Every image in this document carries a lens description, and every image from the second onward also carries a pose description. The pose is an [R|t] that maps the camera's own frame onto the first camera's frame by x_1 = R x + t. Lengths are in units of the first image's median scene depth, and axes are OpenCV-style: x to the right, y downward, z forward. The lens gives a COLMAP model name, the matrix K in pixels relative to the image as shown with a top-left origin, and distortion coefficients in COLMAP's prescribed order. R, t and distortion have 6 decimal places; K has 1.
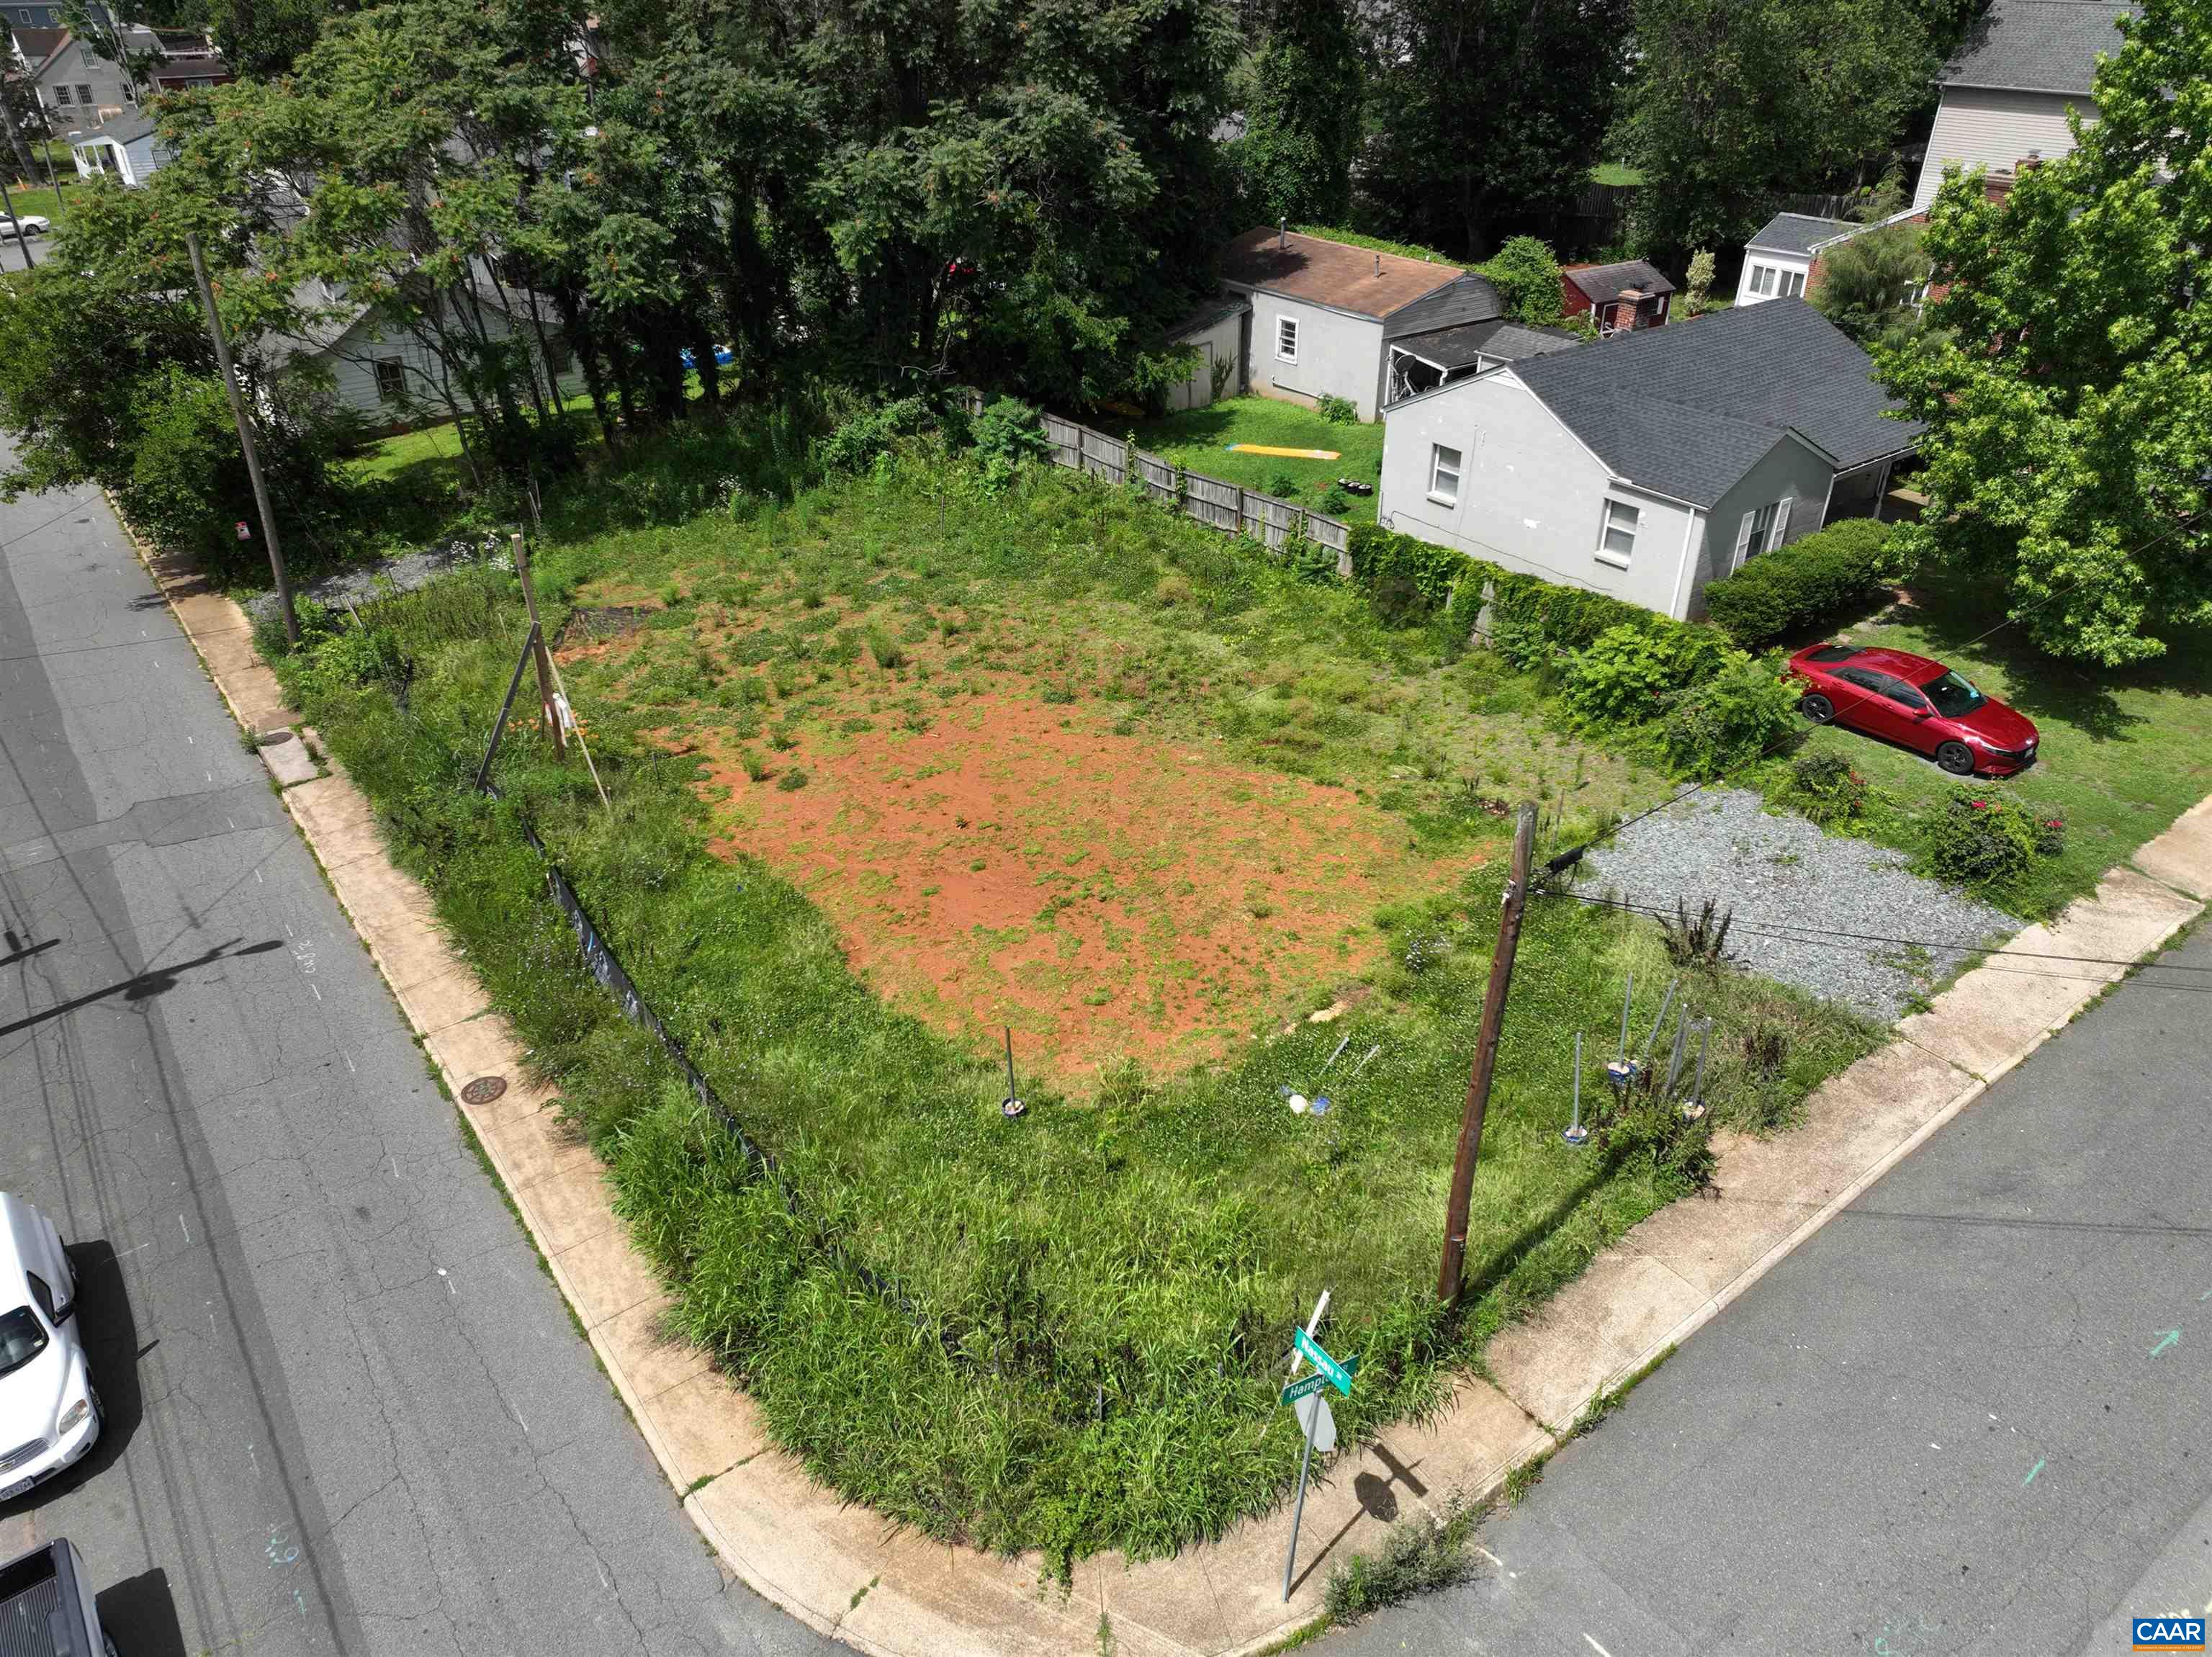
lens RADIAL K [[1561.6, 0, 1110.6], [0, 1561.6, 833.9], [0, 0, 1]] dist [-0.001743, 0.013857]
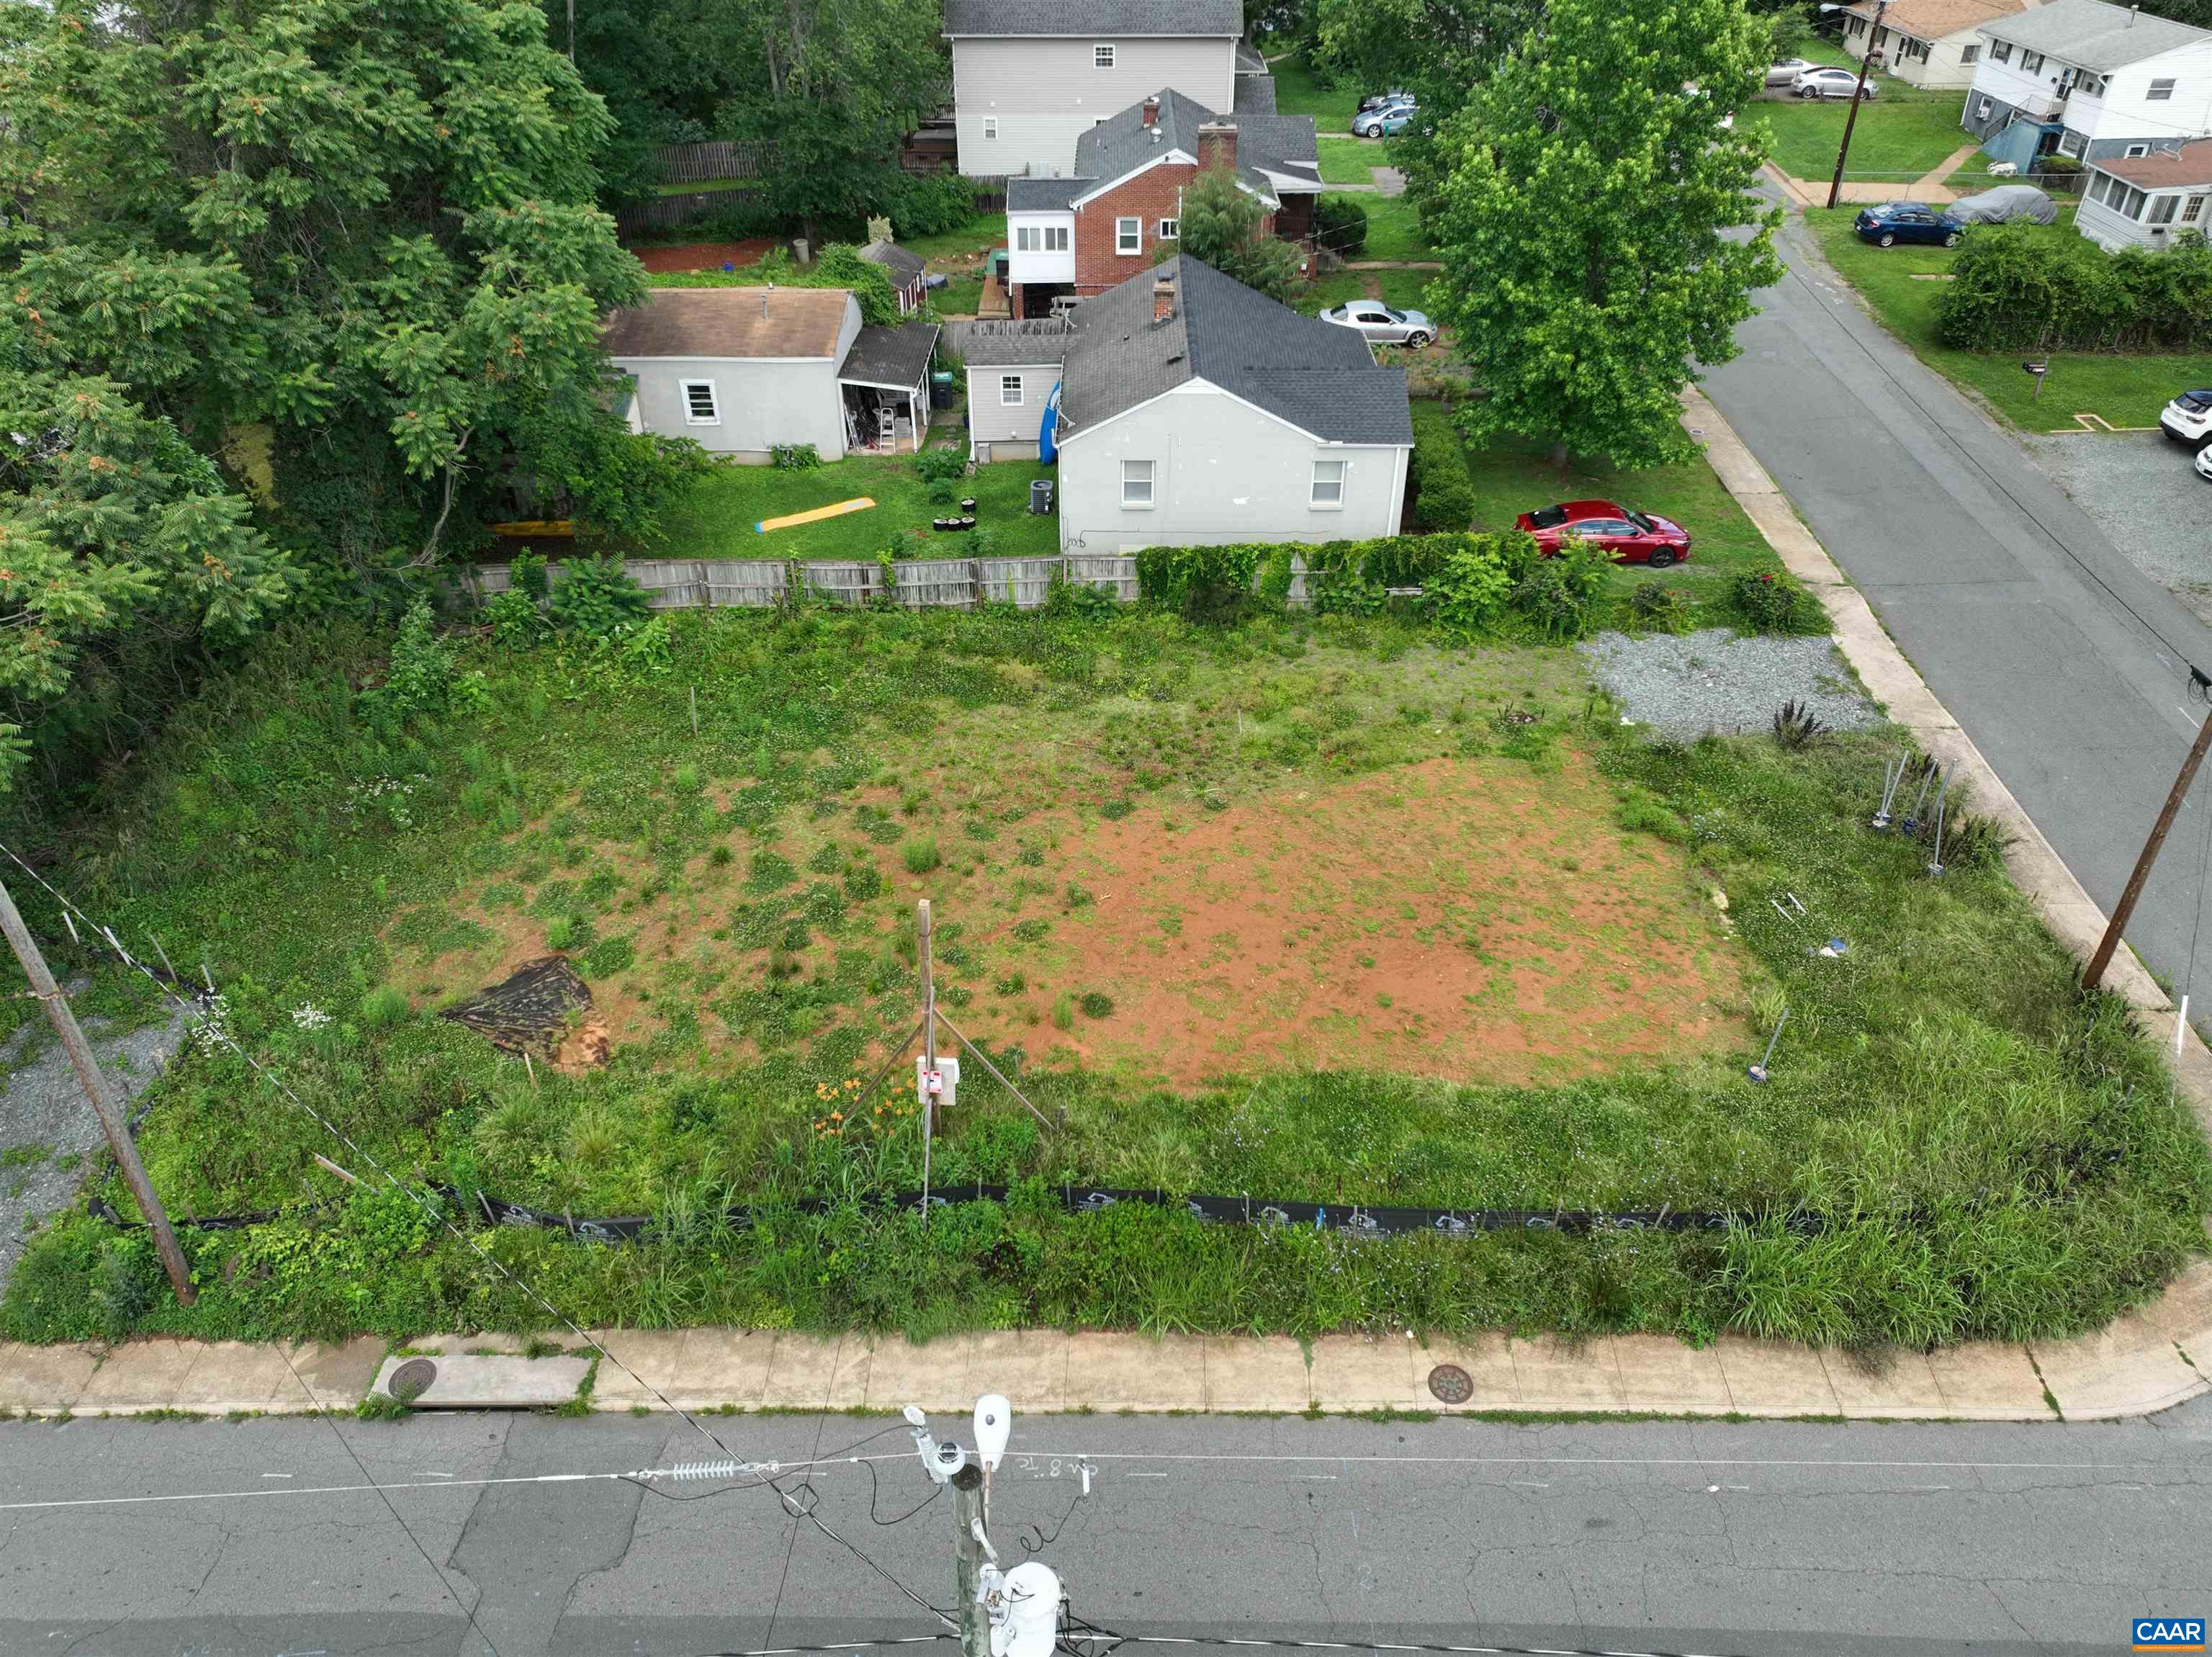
lens RADIAL K [[1561.6, 0, 1111.2], [0, 1561.6, 832.5], [0, 0, 1]] dist [-0.001743, 0.013857]
pose [[0.609981, -0.453367, 0.649909, -0.809040], [0.407667, 0.882841, 0.233236, -0.361726], [-0.679508, 0.122677, 0.723339, 0.324432]]
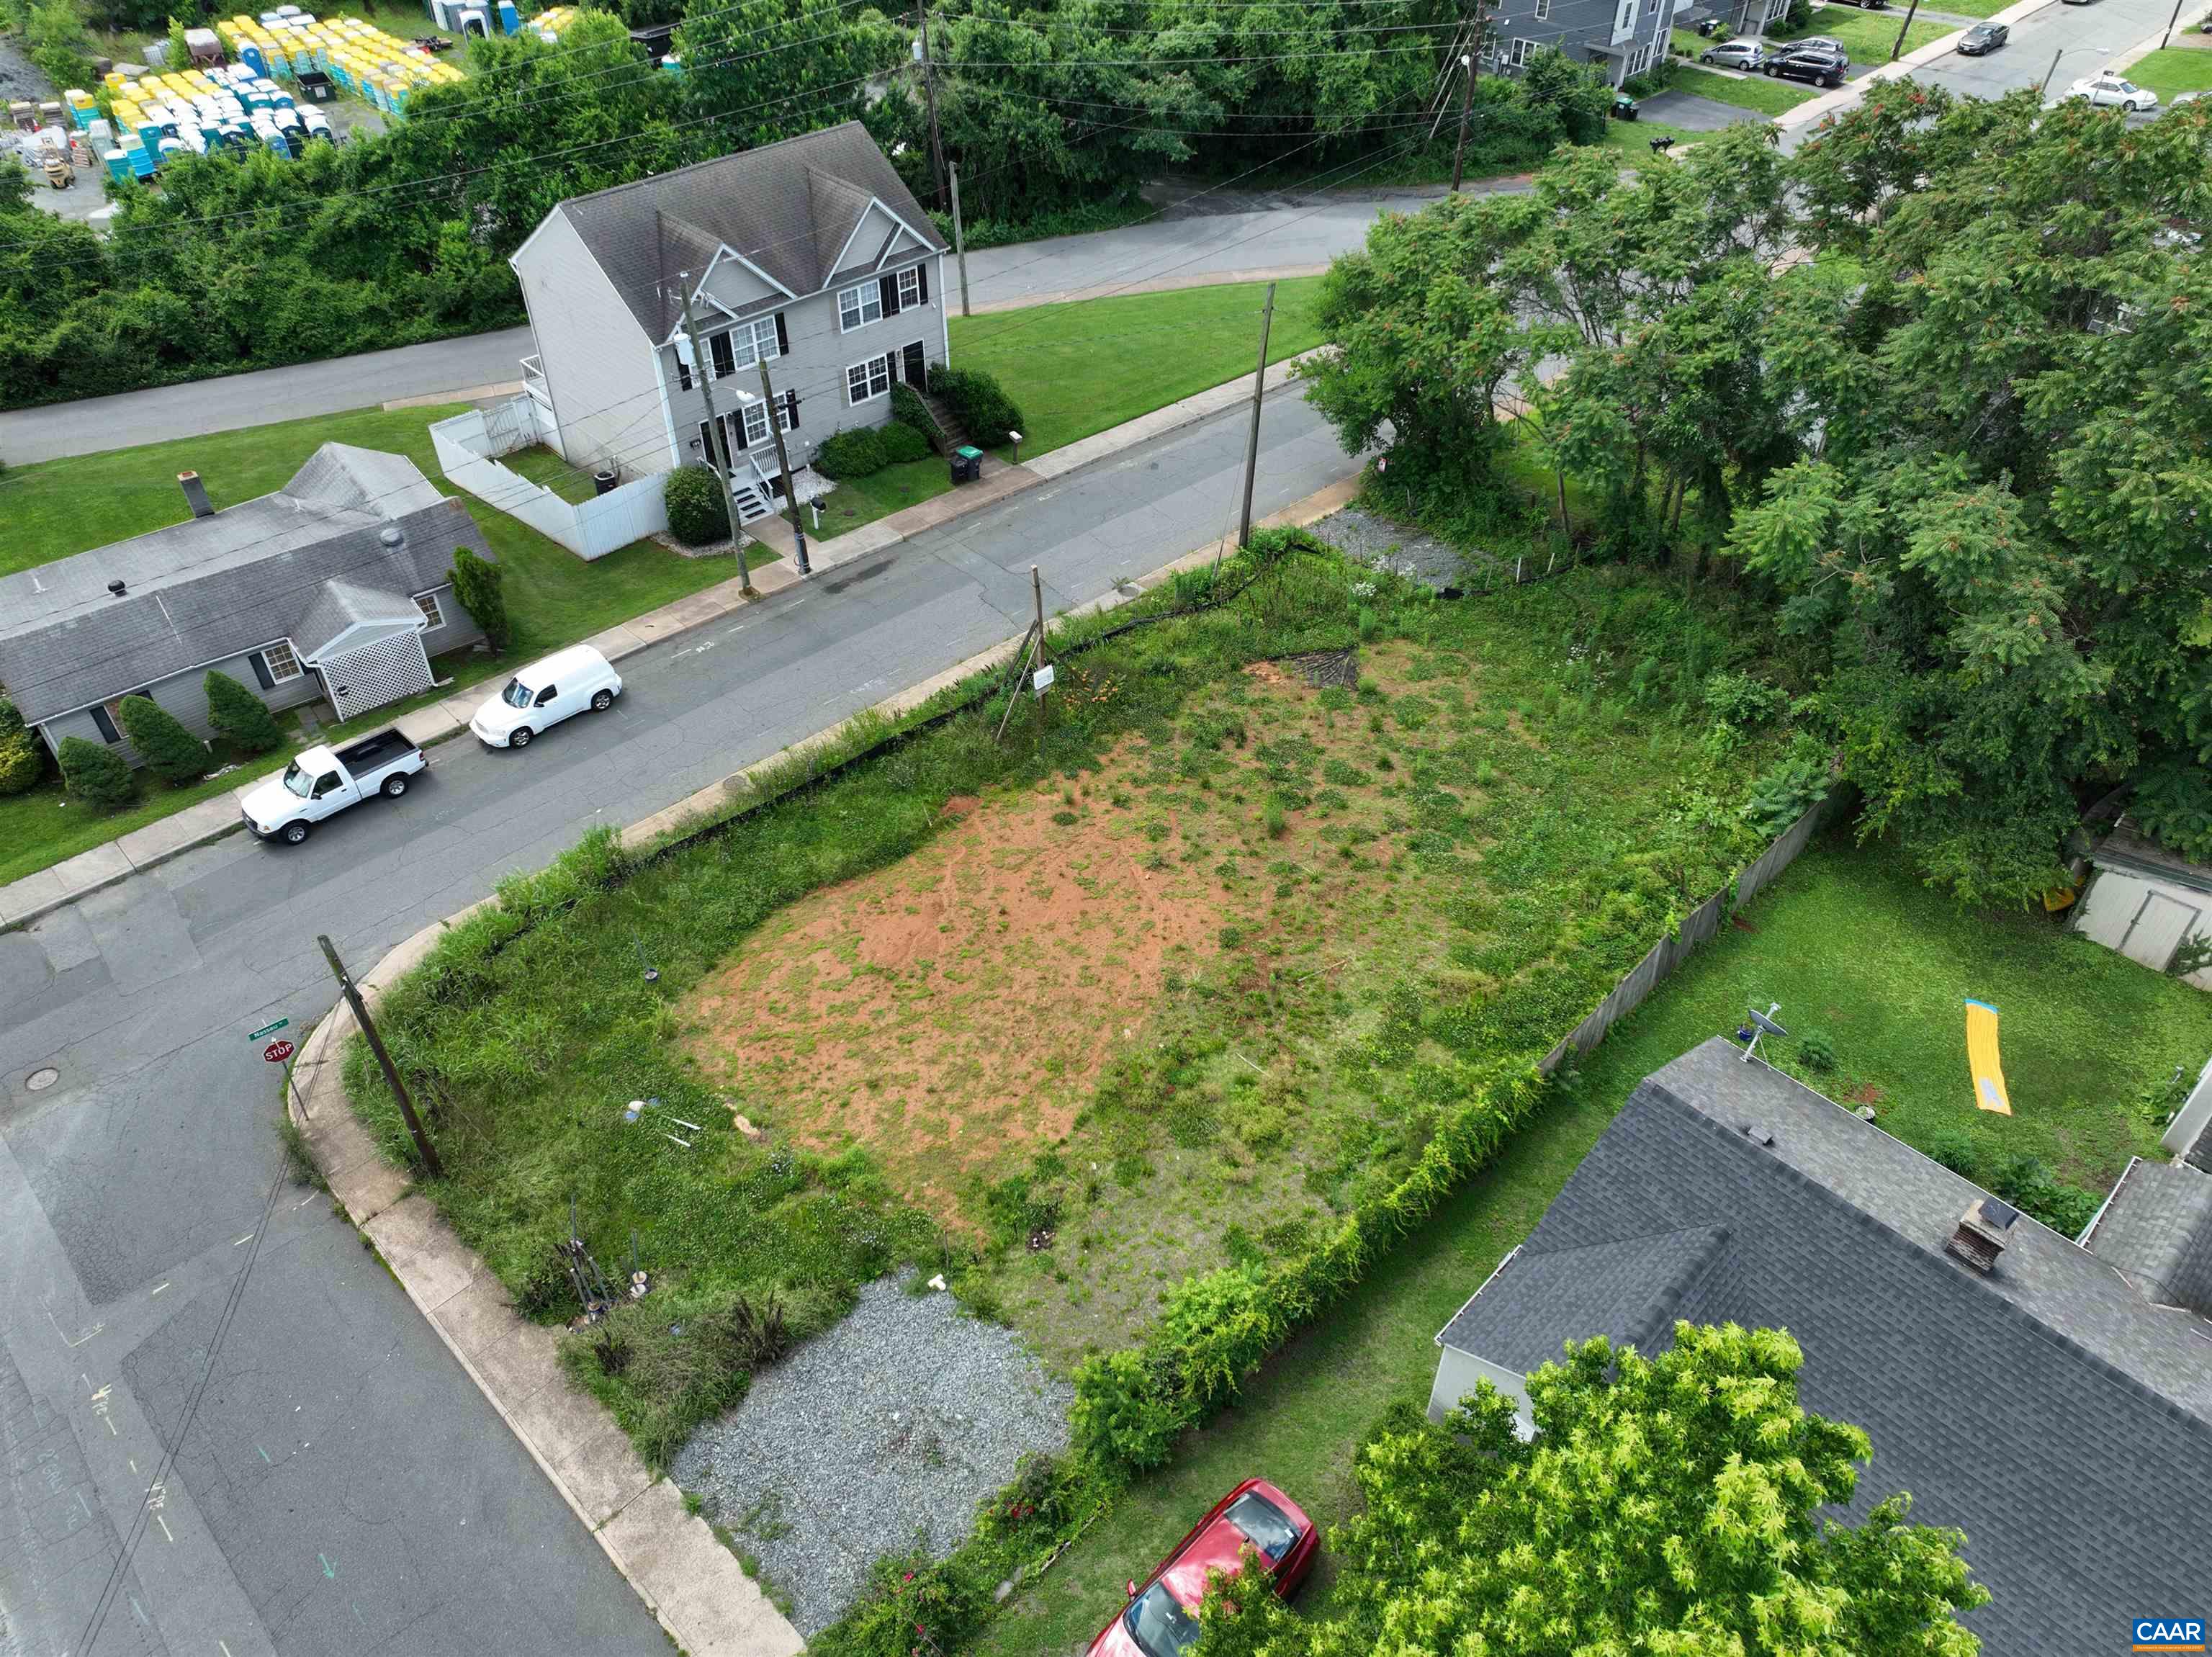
lens RADIAL K [[1561.6, 0, 1105.3], [0, 1561.6, 833.2], [0, 0, 1]] dist [-0.001743, 0.013857]
pose [[0.138096, 0.660961, -0.737604, 0.865916], [-0.511108, 0.685471, 0.518554, -0.796454], [0.848350, 0.305385, 0.432483, 0.474931]]
